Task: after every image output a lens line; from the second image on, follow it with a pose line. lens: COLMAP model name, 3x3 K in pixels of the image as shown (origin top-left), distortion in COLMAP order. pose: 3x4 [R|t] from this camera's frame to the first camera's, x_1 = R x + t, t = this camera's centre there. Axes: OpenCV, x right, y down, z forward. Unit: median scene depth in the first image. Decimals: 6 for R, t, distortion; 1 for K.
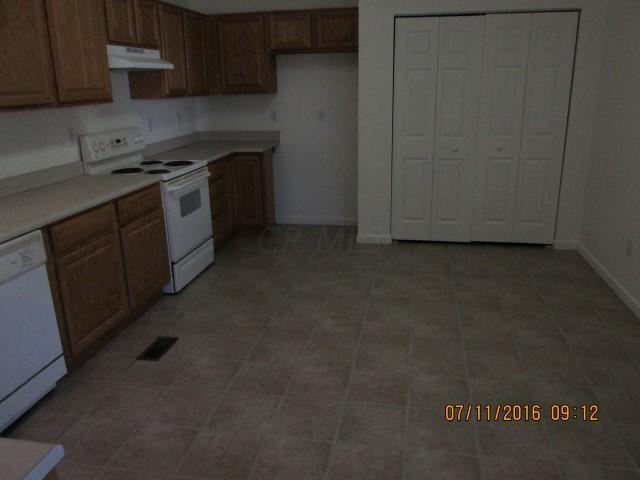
lens RADIAL K [[528.0, 0, 320.0], [0, 528.0, 240.0], [0, 0, 1]] dist [-0.029259, -0.001316]
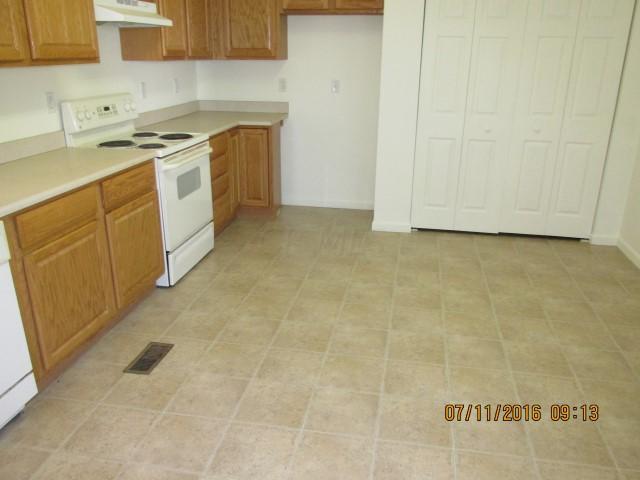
lens RADIAL K [[528.0, 0, 320.0], [0, 528.0, 240.0], [0, 0, 1]] dist [-0.029259, -0.001316]
pose [[0.999538, 0.028225, 0.011232, -0.039174], [-0.028760, 0.998297, 0.050745, -0.028181], [-0.009781, -0.051045, 0.998648, 0.132066]]
